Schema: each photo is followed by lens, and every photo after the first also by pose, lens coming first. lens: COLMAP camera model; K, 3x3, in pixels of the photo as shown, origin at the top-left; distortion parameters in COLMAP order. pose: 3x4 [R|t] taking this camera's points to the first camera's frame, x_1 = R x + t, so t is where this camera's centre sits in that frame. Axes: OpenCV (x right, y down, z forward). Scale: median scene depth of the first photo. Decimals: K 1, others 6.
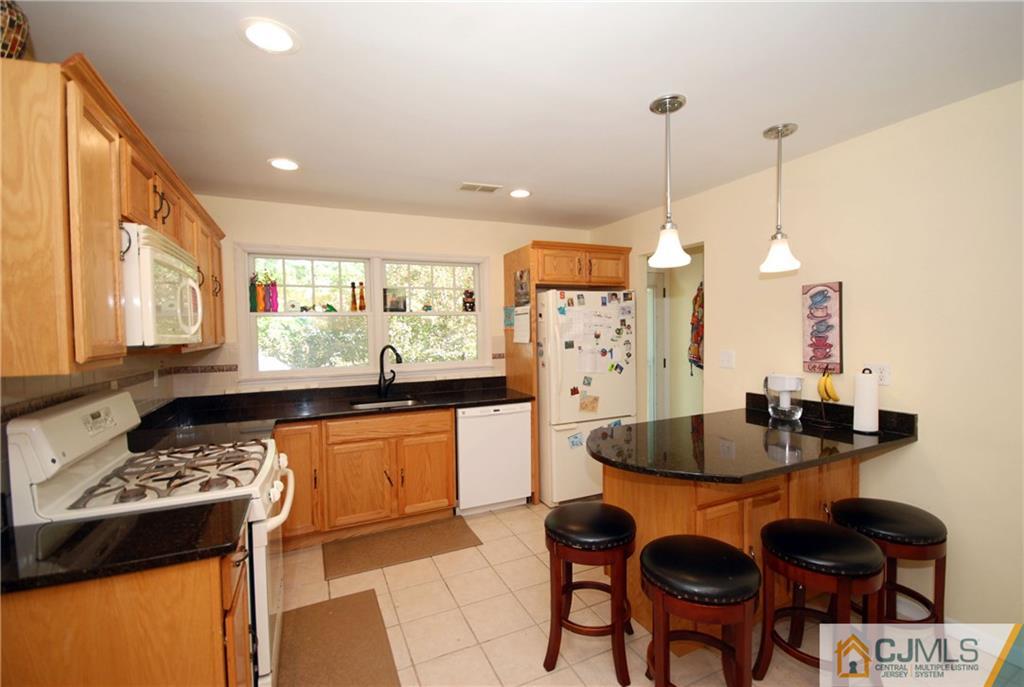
lens RADIAL K [[456.4, 0, 512.0], [0, 456.4, 343.5], [0, 0, 1]] dist [0.000409, 0.000015]
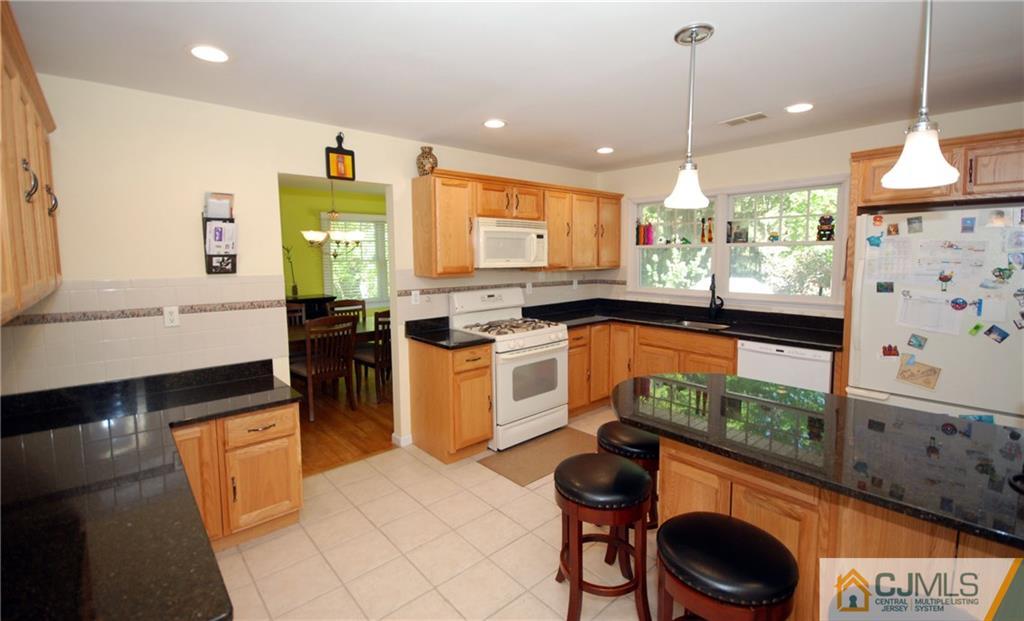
lens RADIAL K [[438.9, 0, 512.3], [0, 438.9, 290.6], [0, 0, 1]] dist [-0.001652, -0.000131]
pose [[0.289537, 0.094227, -0.952517, 0.618075], [-0.027997, 0.995551, 0.089974, -0.038442], [0.956757, 0.000617, 0.290887, 0.210645]]
